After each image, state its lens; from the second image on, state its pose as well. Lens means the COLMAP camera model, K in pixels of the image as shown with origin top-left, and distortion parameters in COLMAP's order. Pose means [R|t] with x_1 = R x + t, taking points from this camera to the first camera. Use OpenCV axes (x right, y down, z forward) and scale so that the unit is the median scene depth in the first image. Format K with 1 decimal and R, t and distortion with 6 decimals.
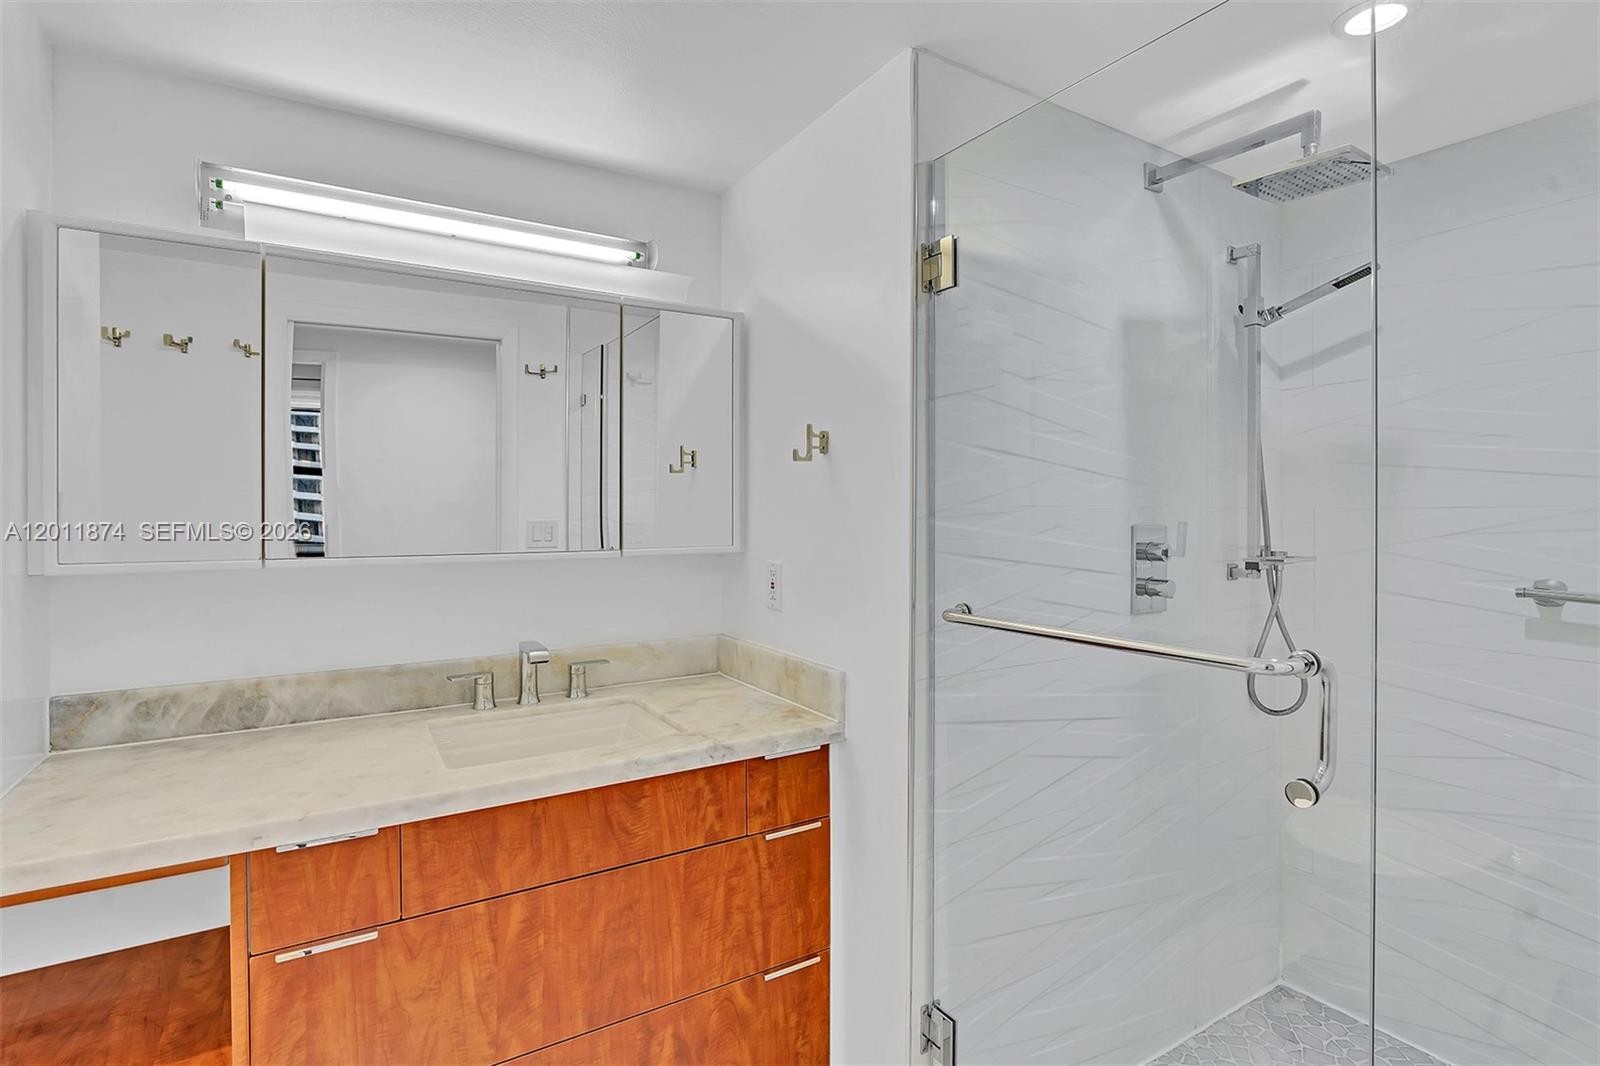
lens RADIAL K [[787.4, 0, 790.9], [0, 787.4, 526.6], [0, 0, 1]] dist [-0.000035, 0.002123]
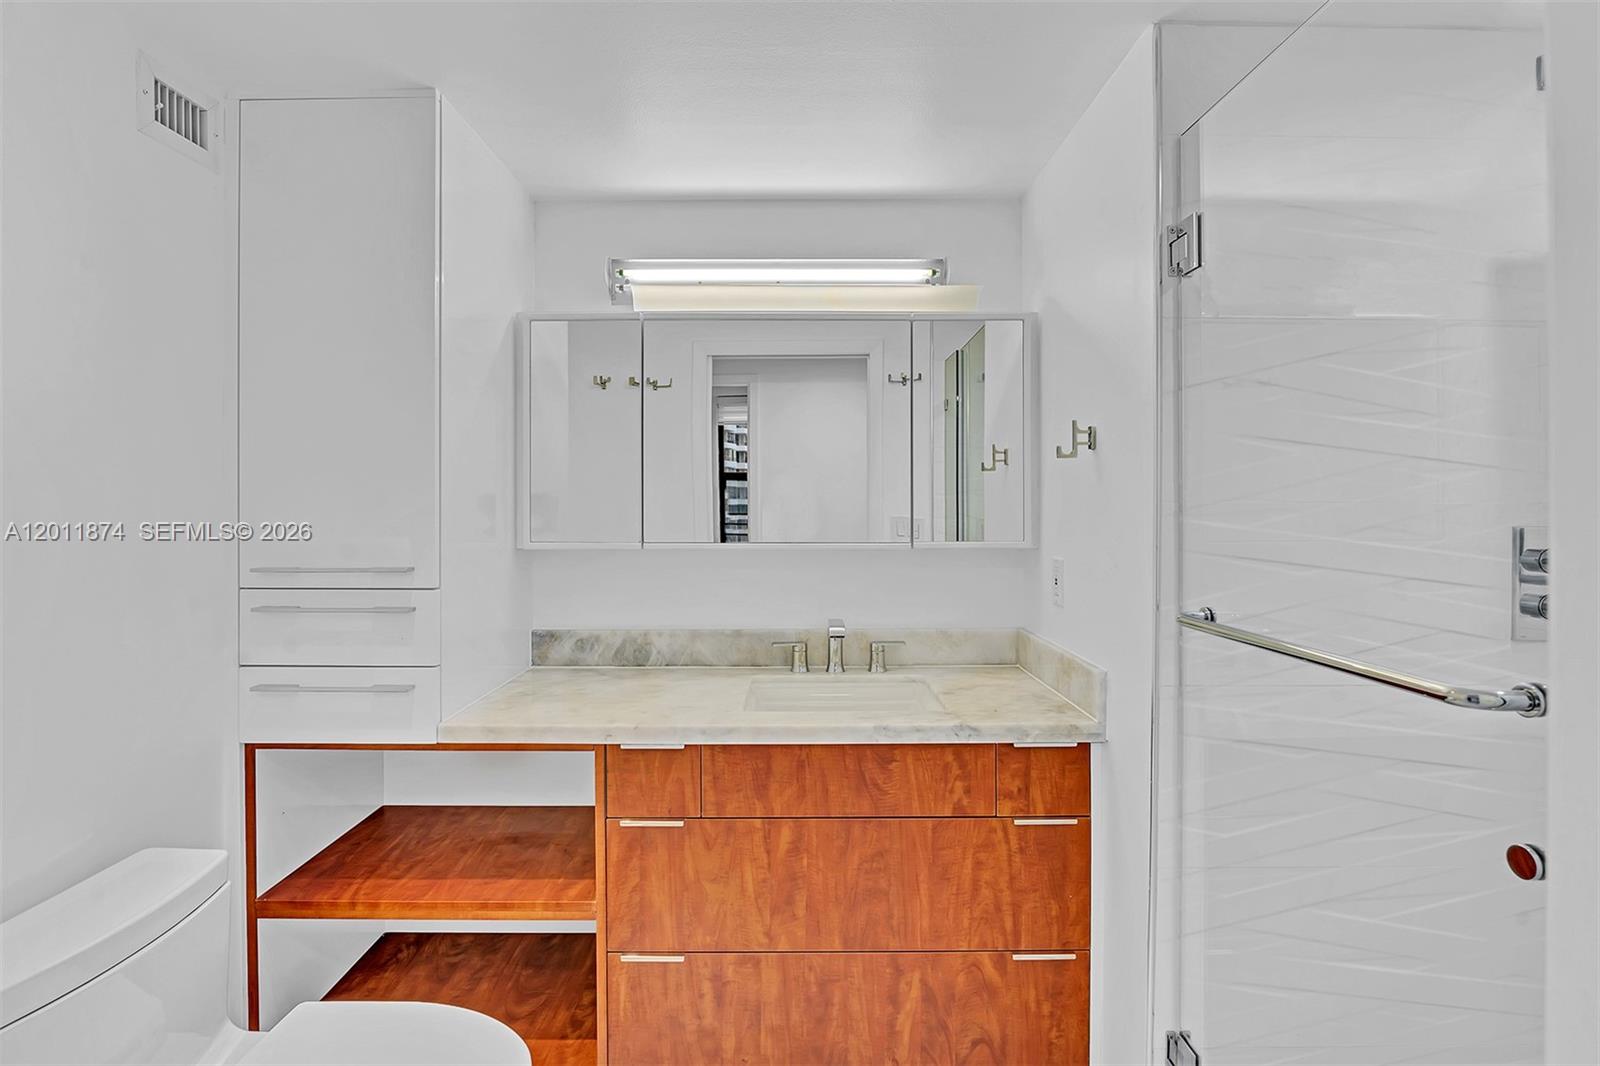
lens RADIAL K [[787.4, 0, 790.9], [0, 787.4, 526.6], [0, 0, 1]] dist [-0.000035, 0.002123]
pose [[0.858754, 0.013468, -0.512210, 0.249372], [-0.011117, 0.999909, 0.007653, 0.000630], [0.512267, -0.000877, 0.858826, -0.044122]]
